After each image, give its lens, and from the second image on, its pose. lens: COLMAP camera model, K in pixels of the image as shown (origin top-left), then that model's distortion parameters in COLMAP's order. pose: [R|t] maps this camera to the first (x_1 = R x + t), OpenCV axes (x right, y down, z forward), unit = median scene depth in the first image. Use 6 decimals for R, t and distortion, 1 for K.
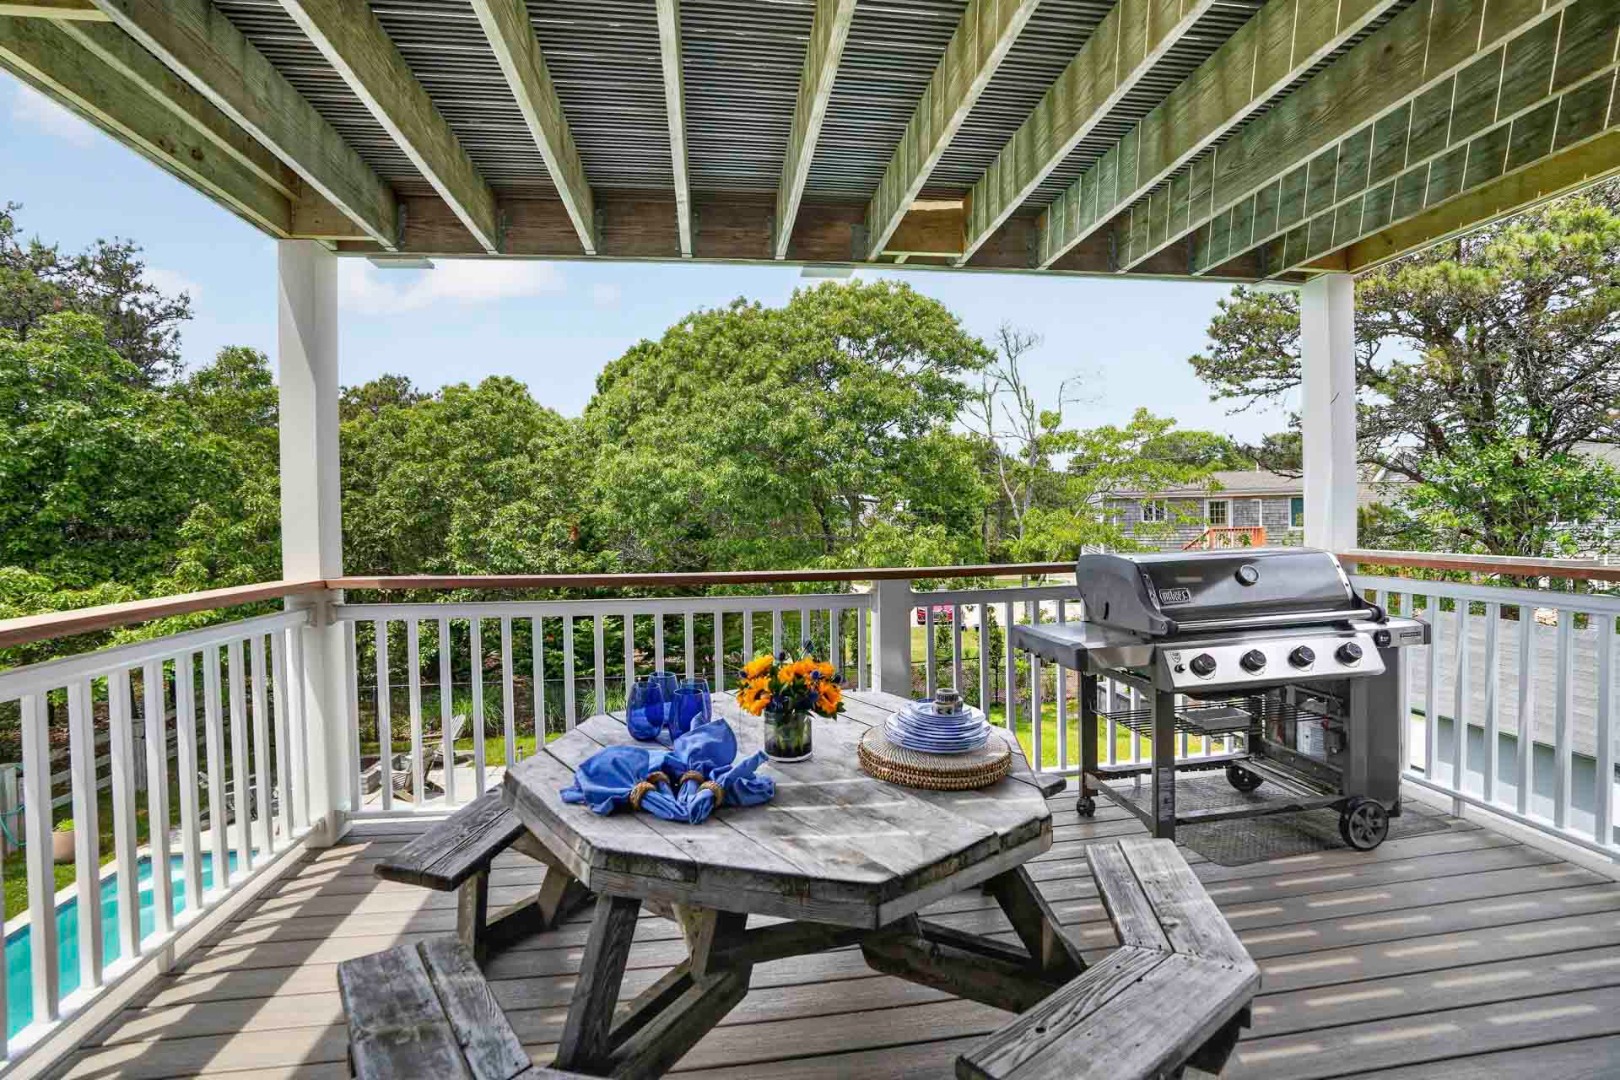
lens RADIAL K [[746.0, 0, 809.4], [0, 746.0, 543.0], [0, 0, 1]] dist [-0.054426, 0.017311]
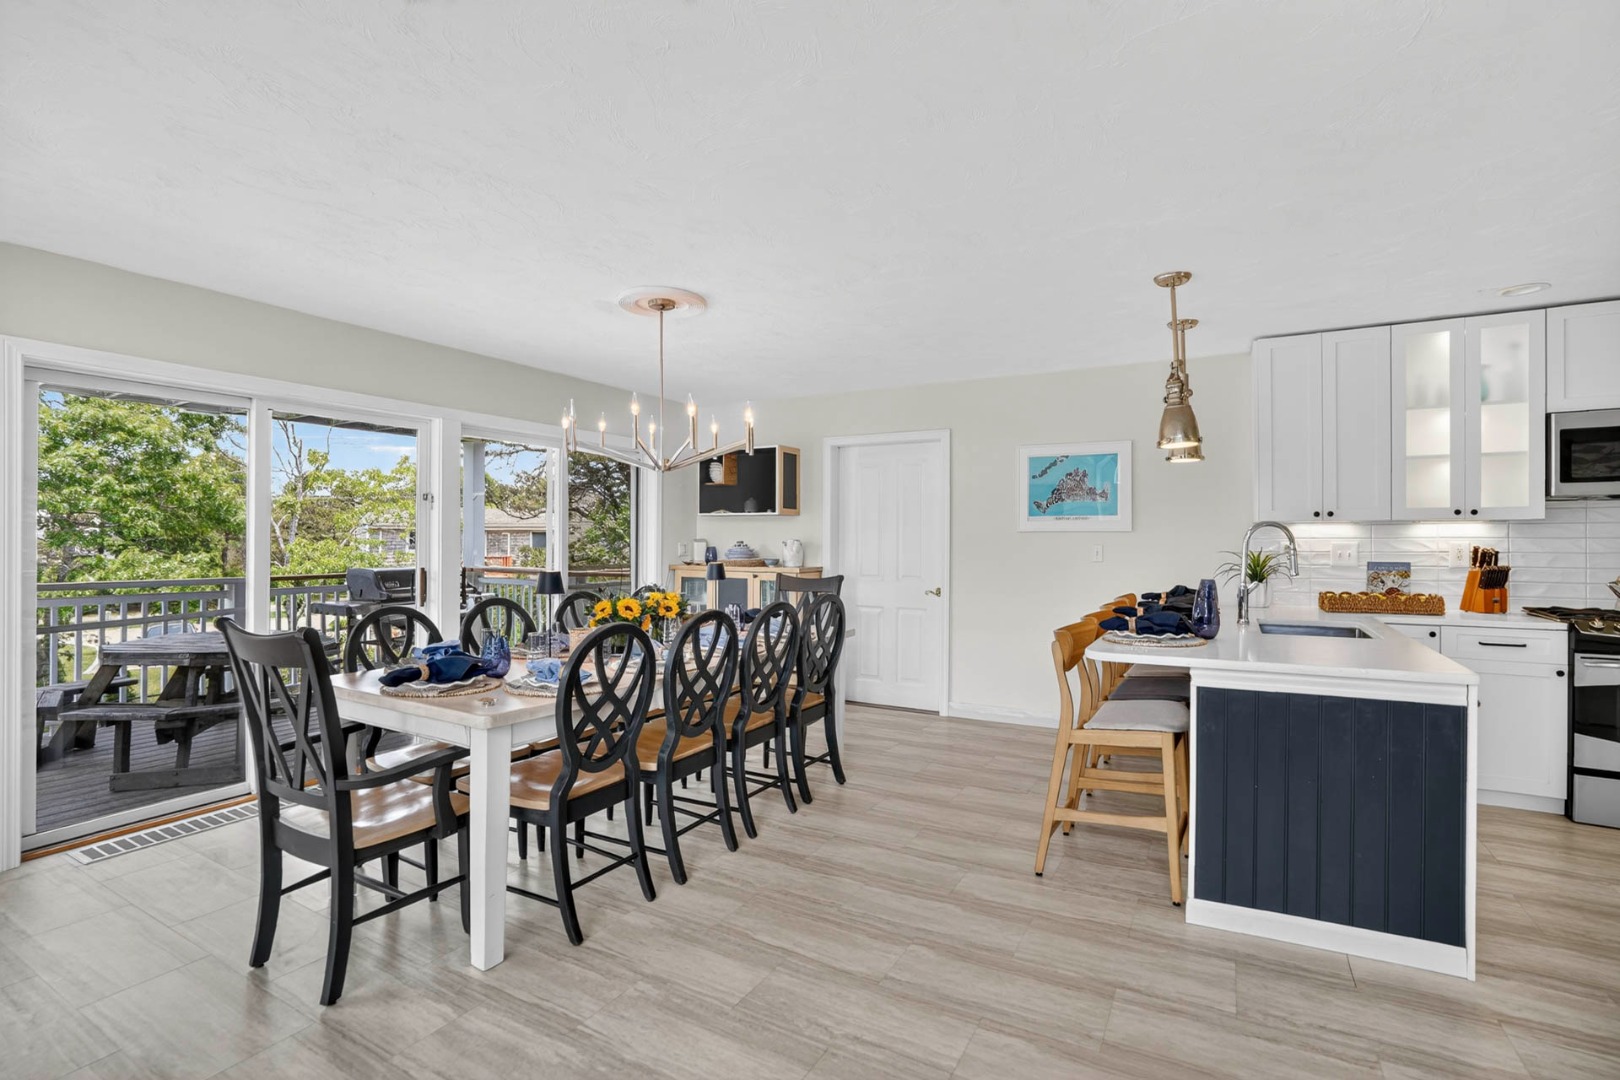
lens RADIAL K [[746.0, 0, 809.4], [0, 746.0, 543.0], [0, 0, 1]] dist [-0.054426, 0.017311]
pose [[0.608738, 0.018590, 0.793154, -0.108033], [0.011561, 0.999411, -0.032297, 0.004484], [-0.793287, 0.028830, 0.608165, -0.287089]]
